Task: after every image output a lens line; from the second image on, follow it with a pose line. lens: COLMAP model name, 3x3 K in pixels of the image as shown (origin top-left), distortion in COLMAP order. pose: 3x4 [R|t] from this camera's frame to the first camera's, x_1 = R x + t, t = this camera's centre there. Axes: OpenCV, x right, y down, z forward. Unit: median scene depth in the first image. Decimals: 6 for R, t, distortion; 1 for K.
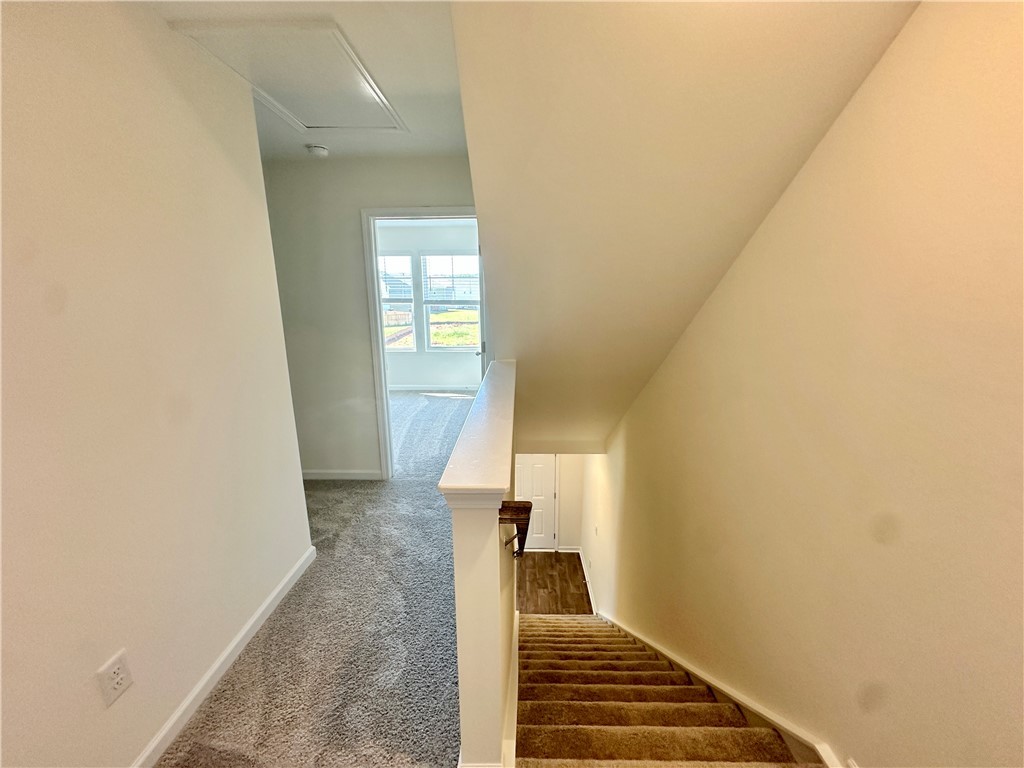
lens RADIAL K [[407.3, 0, 512.0], [0, 407.3, 384.0], [0, 0, 1]] dist [-0.000833, 0.000000]
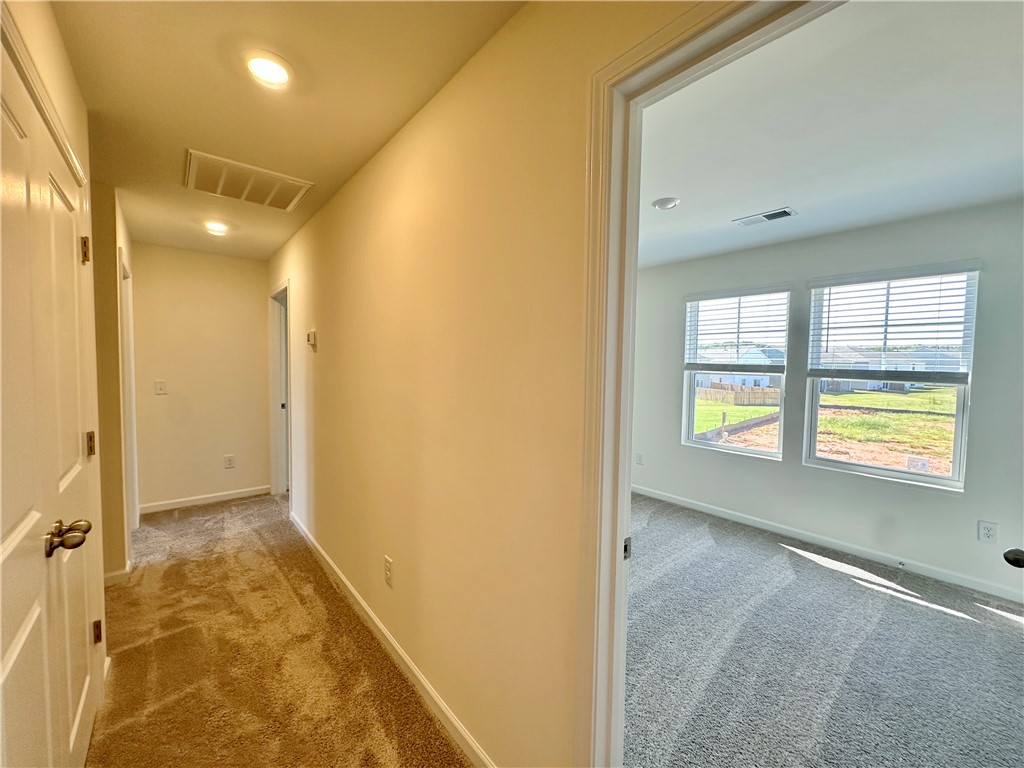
lens RADIAL K [[407.3, 0, 512.0], [0, 407.3, 384.0], [0, 0, 1]] dist [-0.000833, 0.000000]
pose [[0.657405, 0.050640, -0.751834, -0.067391], [-0.183126, 0.978565, -0.094214, -0.062513], [0.730947, 0.199617, 0.652586, 0.356790]]
